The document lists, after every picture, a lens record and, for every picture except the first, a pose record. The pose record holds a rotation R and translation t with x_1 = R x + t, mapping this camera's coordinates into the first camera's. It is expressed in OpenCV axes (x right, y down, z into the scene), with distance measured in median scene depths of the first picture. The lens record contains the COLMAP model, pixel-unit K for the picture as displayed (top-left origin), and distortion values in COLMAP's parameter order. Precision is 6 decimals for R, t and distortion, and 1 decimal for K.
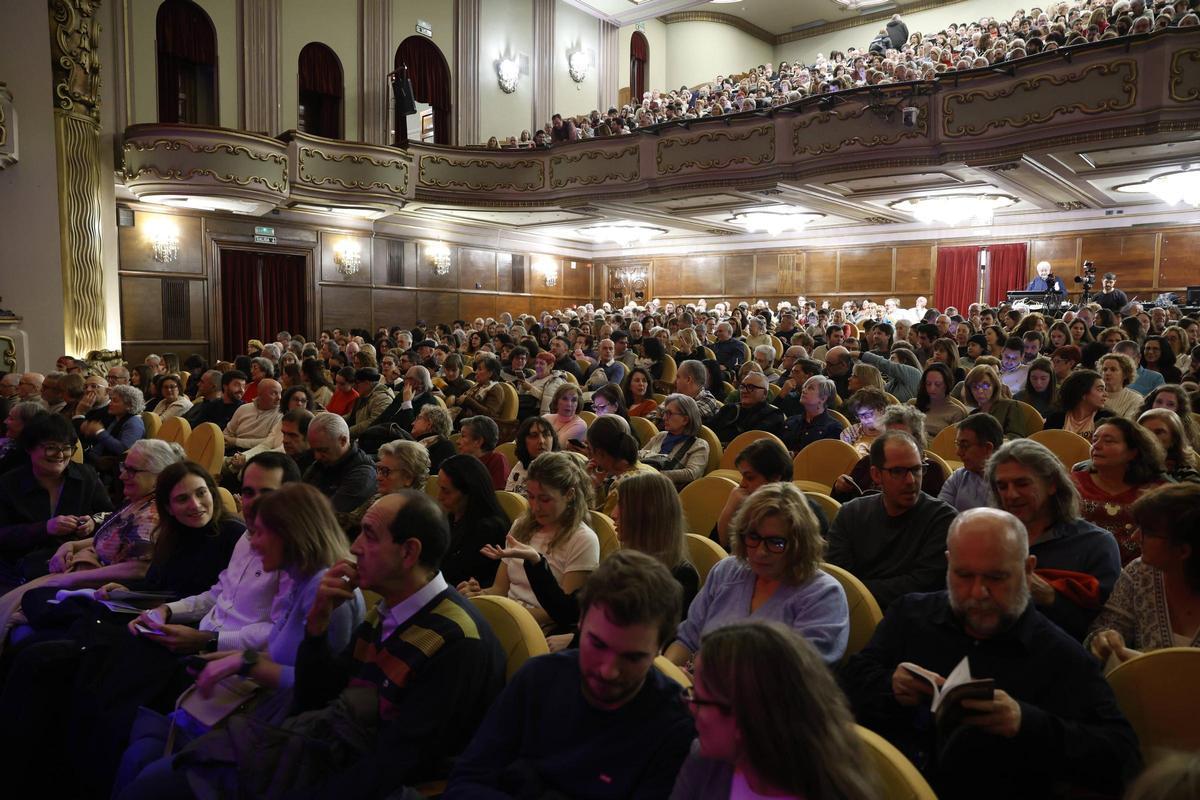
lens RADIAL K [[840.2, 0, 600.0], [0, 840.2, 400.0], [0, 0, 1]] dist [-0.108580, 0.093261]
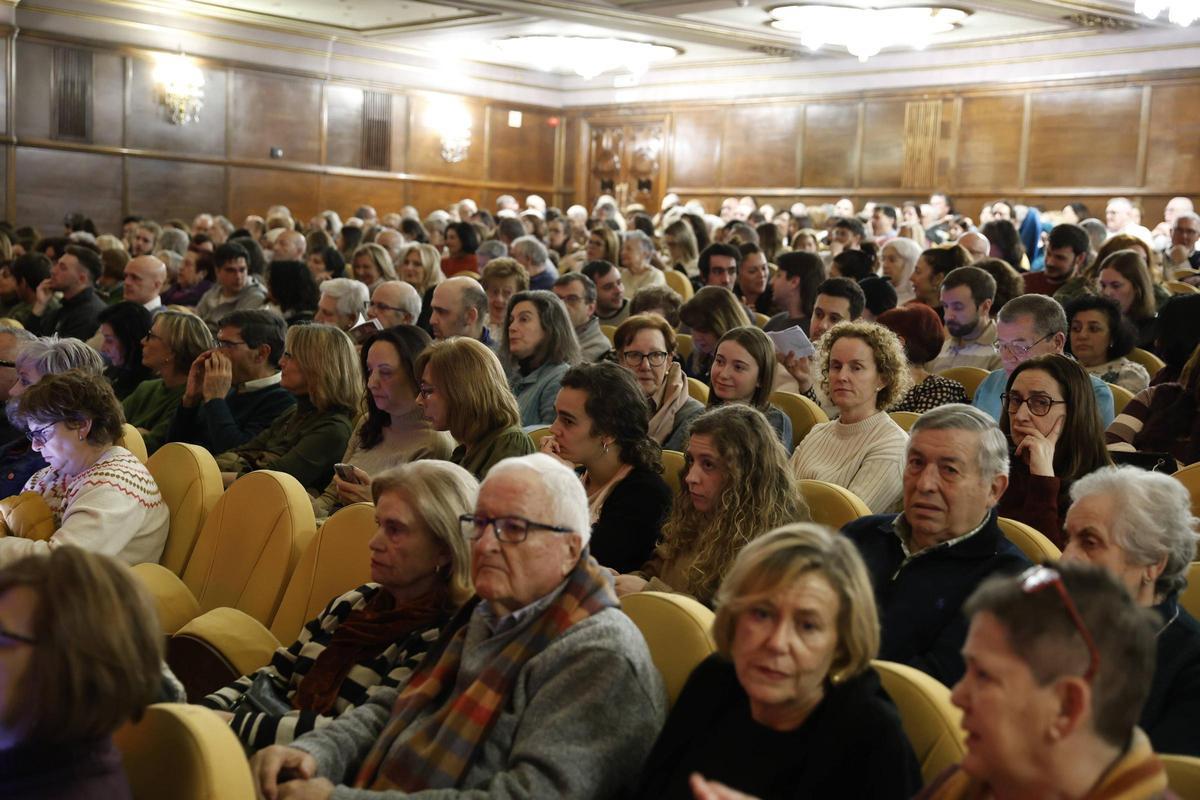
lens RADIAL K [[1665.7, 0, 600.0], [0, 1665.7, 400.0], [0, 0, 1]] dist [0.113746, 0.027033]
pose [[0.985805, 0.053282, -0.159214, 0.279653], [-0.053460, 0.998565, 0.003169, -0.007259], [0.159154, 0.005388, 0.987239, 0.089278]]
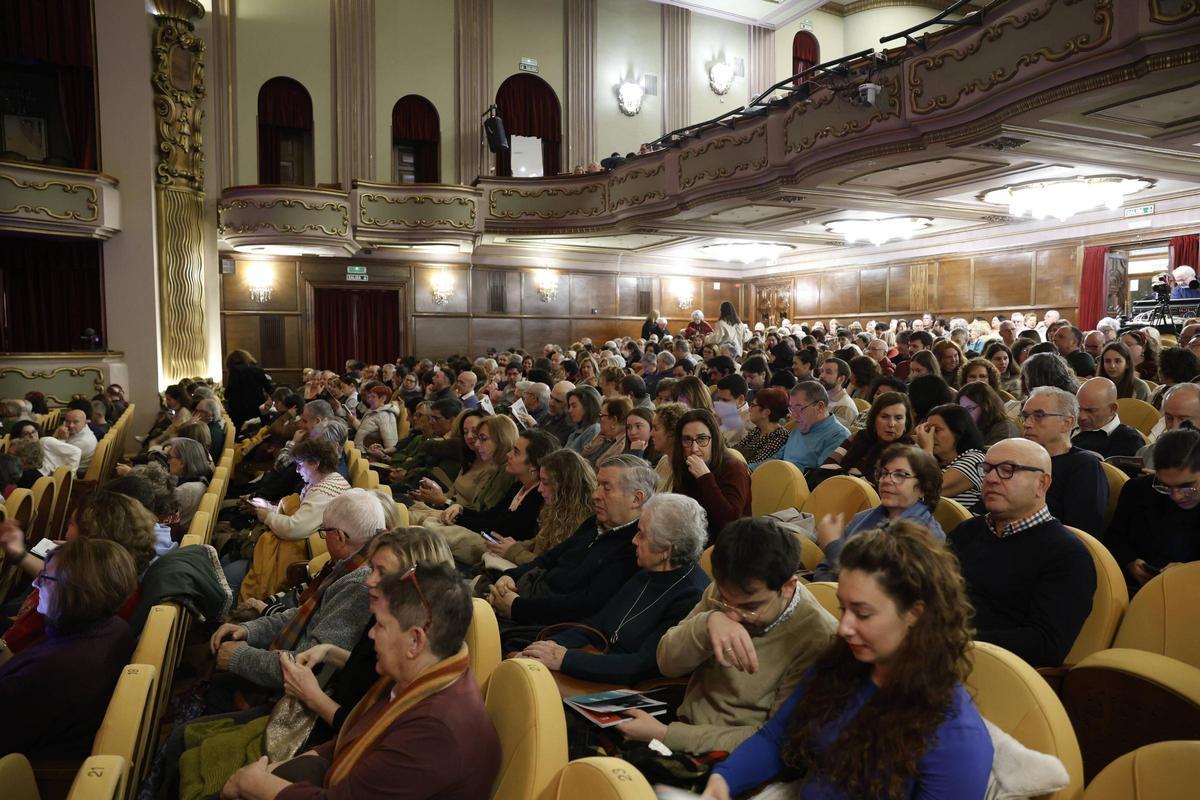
lens RADIAL K [[832.3, 0, 597.1], [0, 832.3, 409.6], [0, 0, 1]] dist [-0.111517, 0.092300]
pose [[0.907957, 0.020598, -0.418557, 0.381184], [-0.023930, 0.999710, -0.002712, -0.020985], [0.418380, 0.012478, 0.908186, 0.130439]]
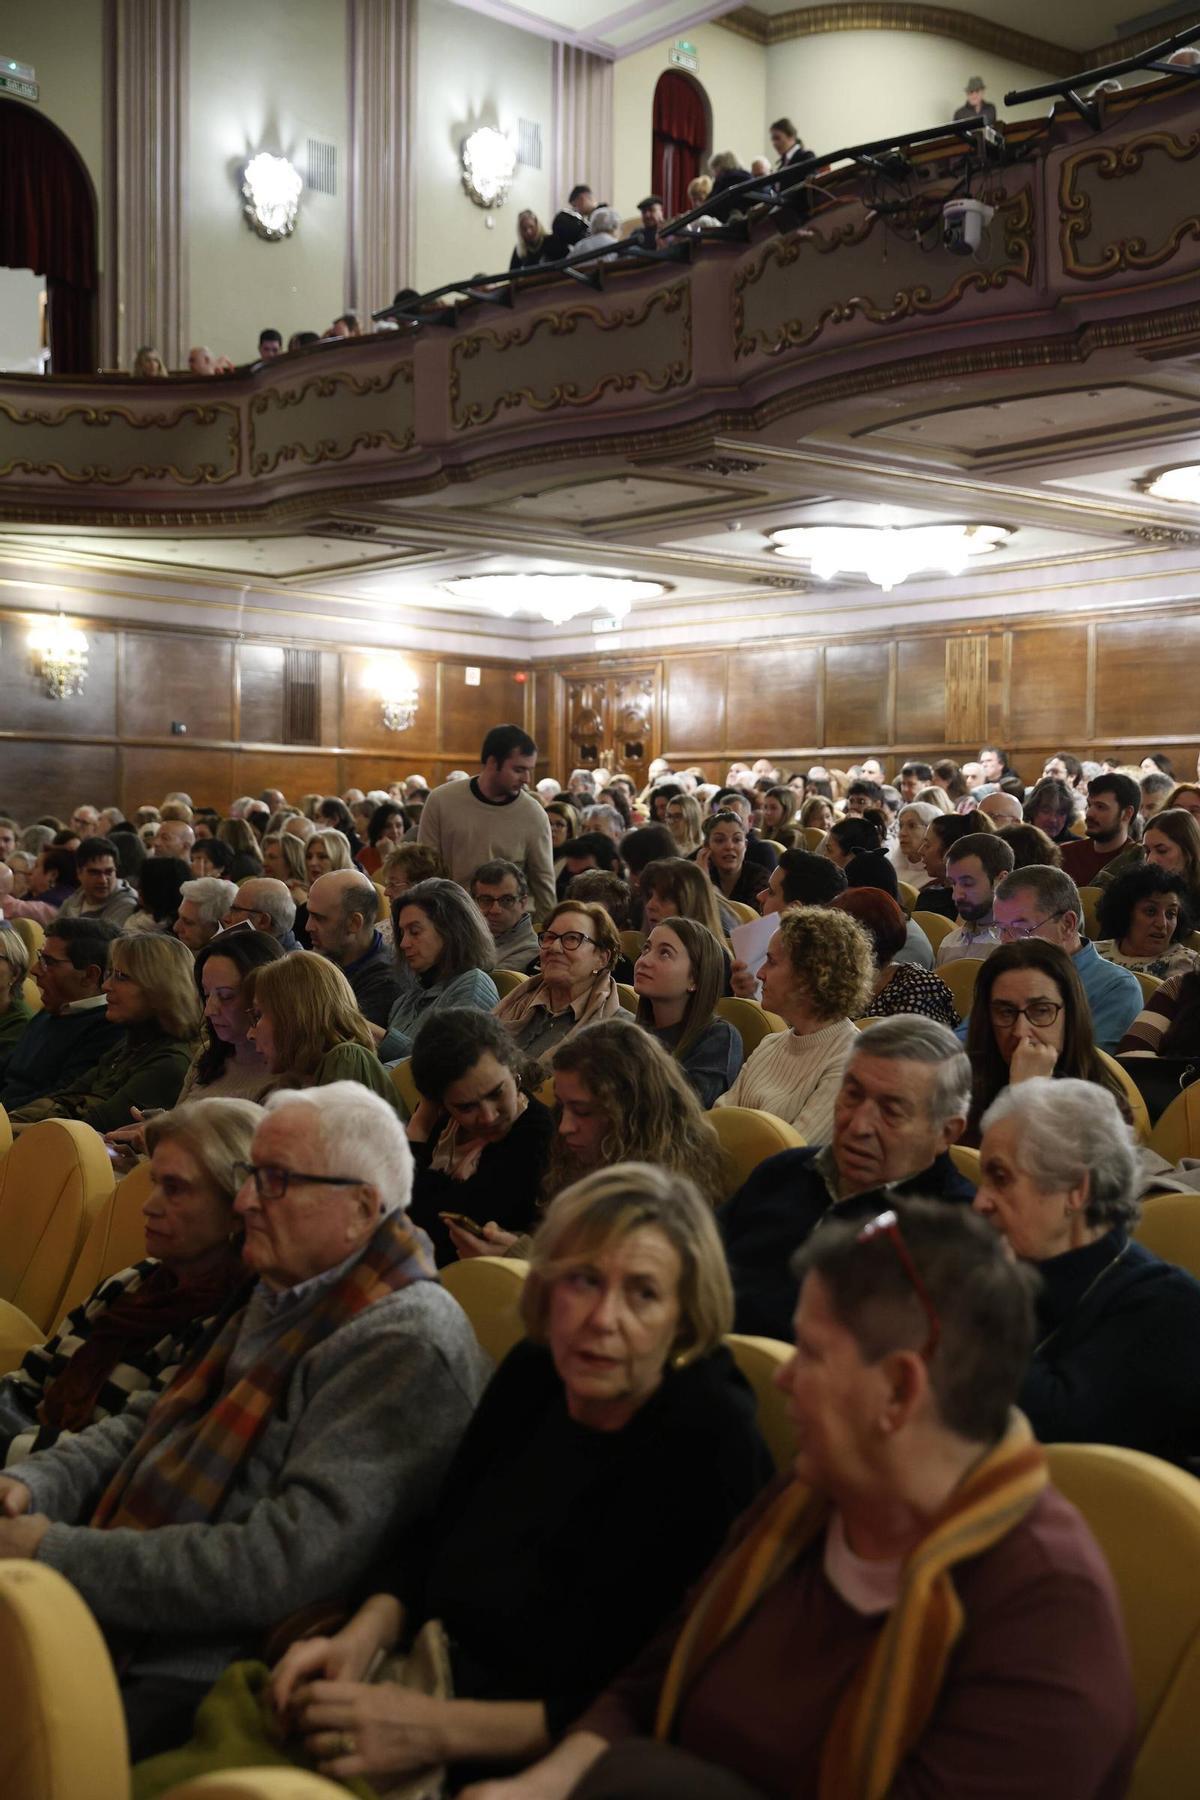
lens RADIAL K [[2060.0, 0, 591.9], [0, 2060.0, 896.3], [0, 0, 1]] dist [0.014306, 0.143355]
pose [[0.984788, 0.009386, -0.173508, 0.301061], [-0.019317, 0.998264, -0.055639, -0.007193], [0.172684, 0.058145, 0.983260, 0.099359]]
